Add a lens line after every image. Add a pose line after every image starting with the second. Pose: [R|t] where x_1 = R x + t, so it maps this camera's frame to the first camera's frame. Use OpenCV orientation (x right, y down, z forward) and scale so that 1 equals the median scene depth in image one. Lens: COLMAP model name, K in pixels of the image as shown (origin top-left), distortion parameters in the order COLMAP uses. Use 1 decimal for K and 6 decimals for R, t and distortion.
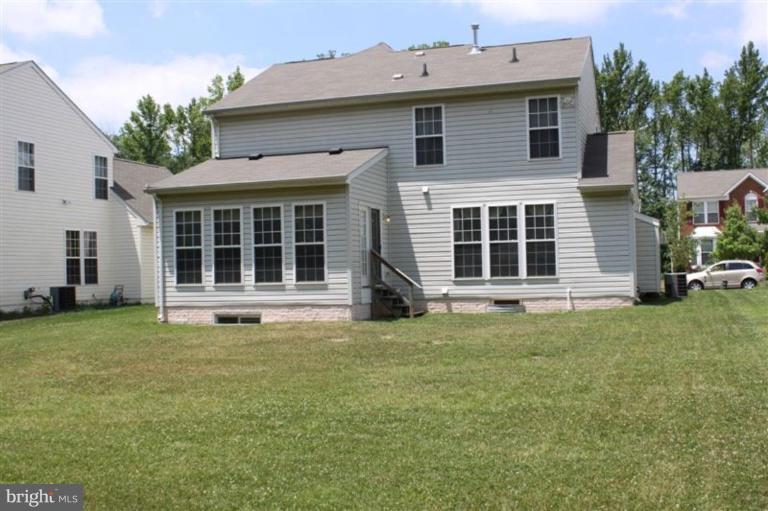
lens RADIAL K [[782.7, 0, 384.0], [0, 782.7, 255.5], [0, 0, 1]] dist [-0.112511, 0.006406]
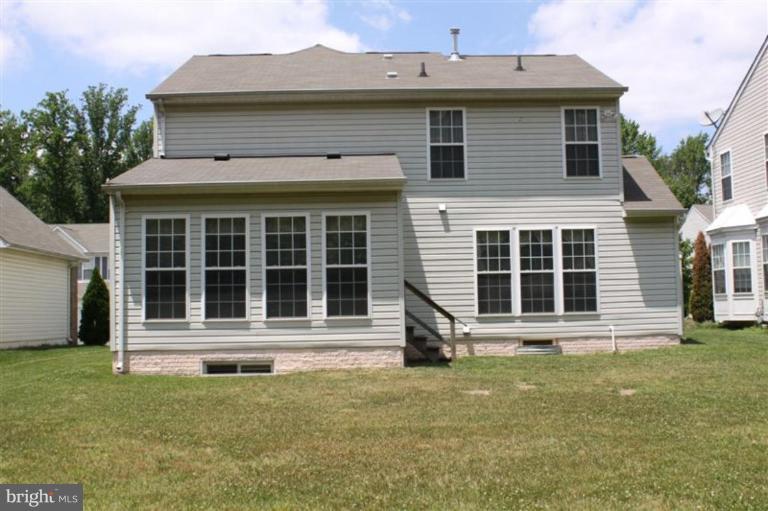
lens RADIAL K [[782.7, 0, 384.0], [0, 782.7, 255.5], [0, 0, 1]] dist [-0.112511, 0.006406]
pose [[0.952375, 0.028424, 0.303602, -0.273485], [-0.009568, 0.997941, -0.063416, 0.020995], [-0.304780, 0.057491, 0.950686, 0.246000]]
